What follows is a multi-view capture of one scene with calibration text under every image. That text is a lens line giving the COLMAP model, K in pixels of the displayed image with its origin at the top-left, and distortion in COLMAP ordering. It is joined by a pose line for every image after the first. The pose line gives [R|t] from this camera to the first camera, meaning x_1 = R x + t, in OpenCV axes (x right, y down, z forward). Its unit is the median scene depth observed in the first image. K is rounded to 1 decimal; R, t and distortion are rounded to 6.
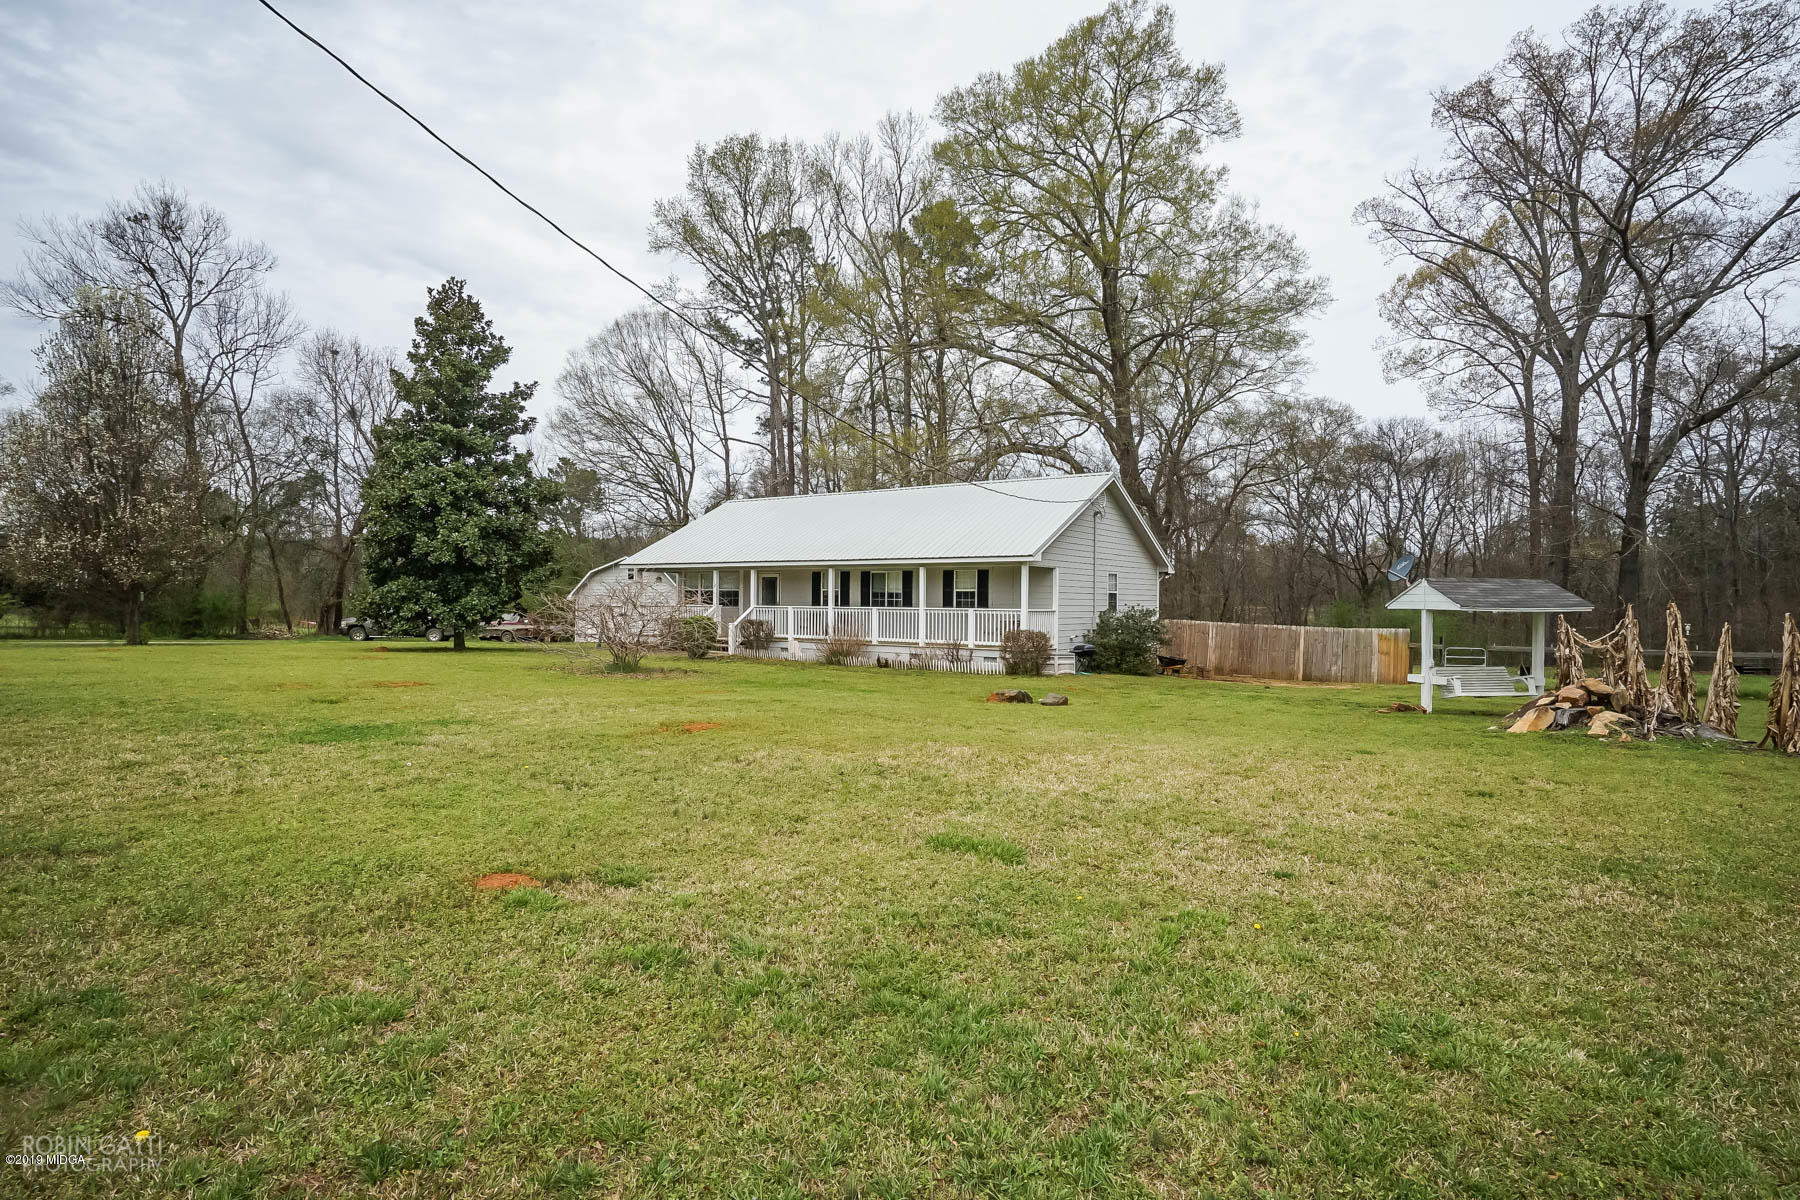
lens RADIAL K [[877.5, 0, 889.5], [0, 877.5, 596.2], [0, 0, 1]] dist [0.000672, 0.000850]
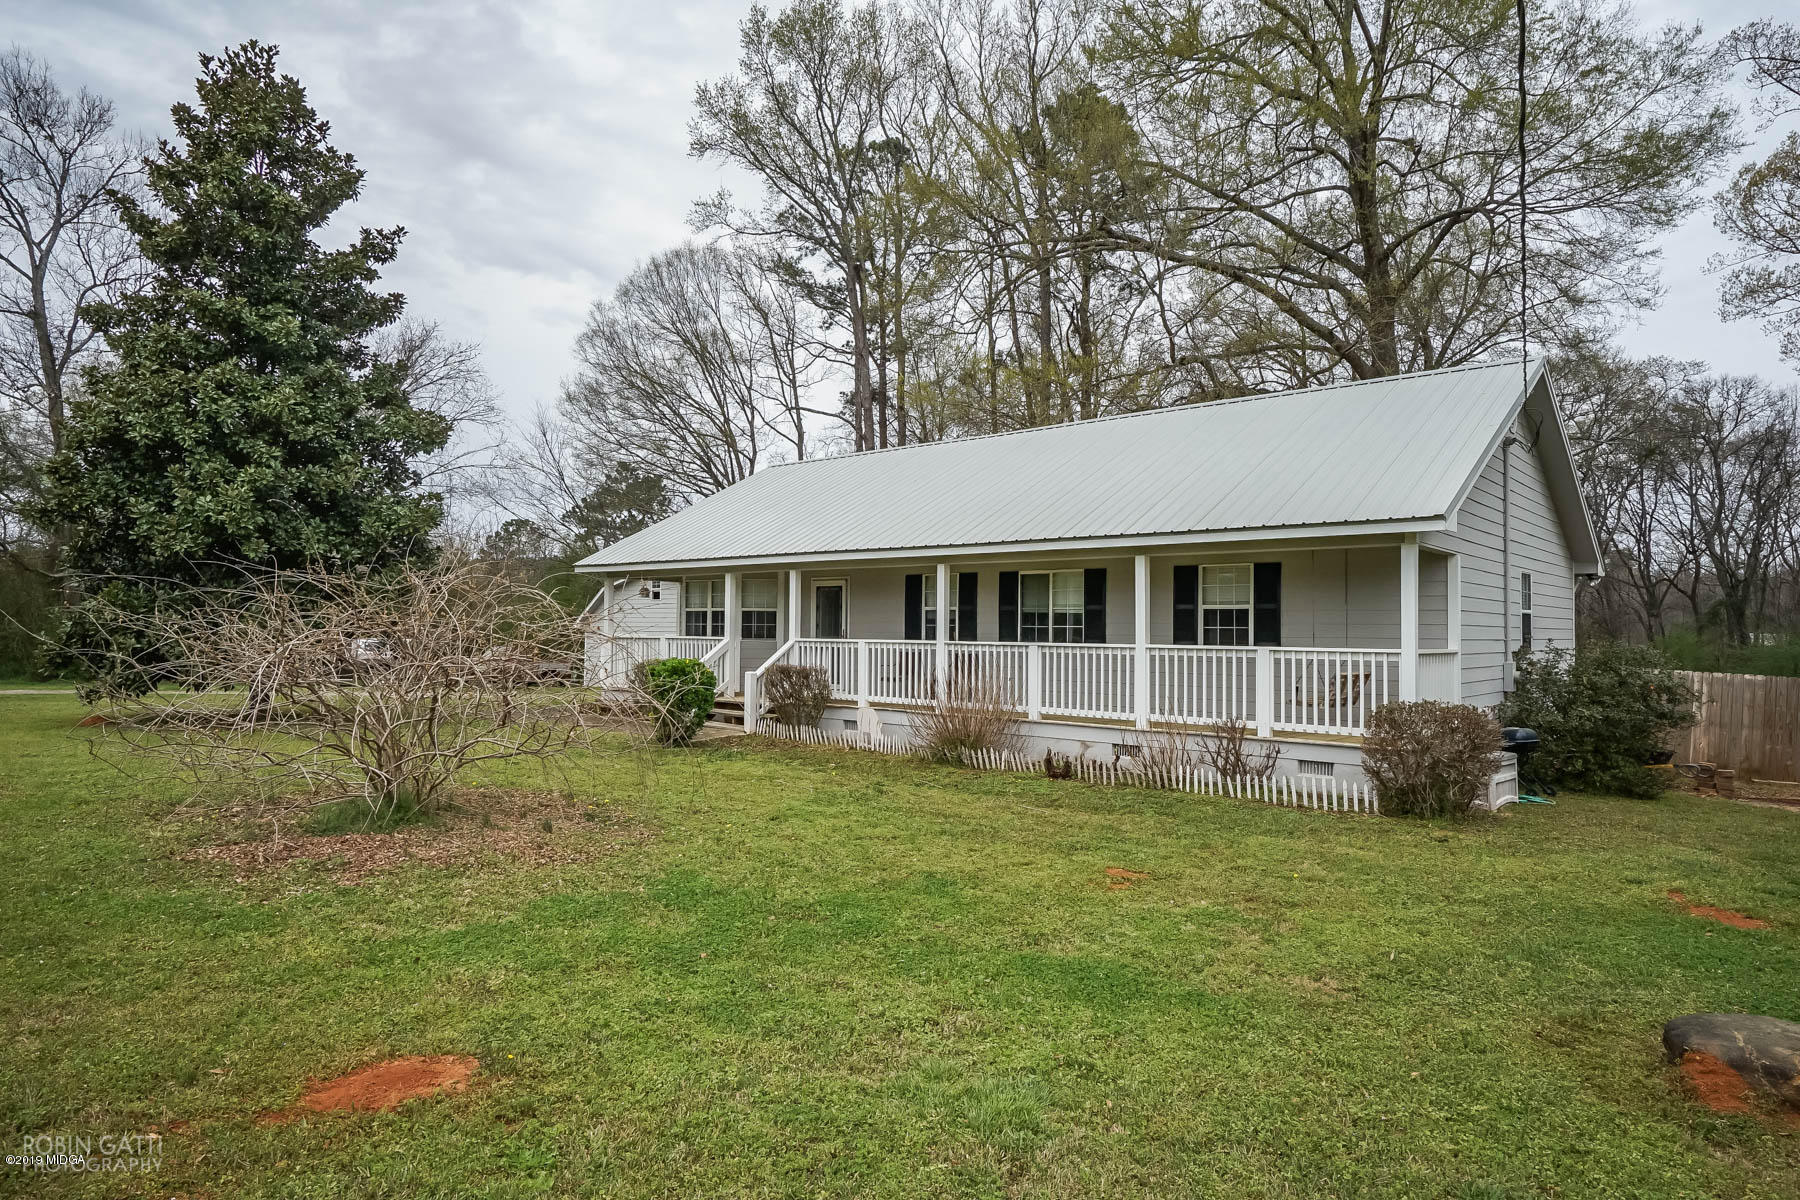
lens RADIAL K [[877.5, 0, 889.5], [0, 877.5, 596.2], [0, 0, 1]] dist [0.000672, 0.000850]
pose [[0.993053, -0.004245, -0.117590, -0.035121], [0.000430, 0.999473, -0.032447, 0.002438], [0.117665, 0.032171, 0.992532, 0.469913]]
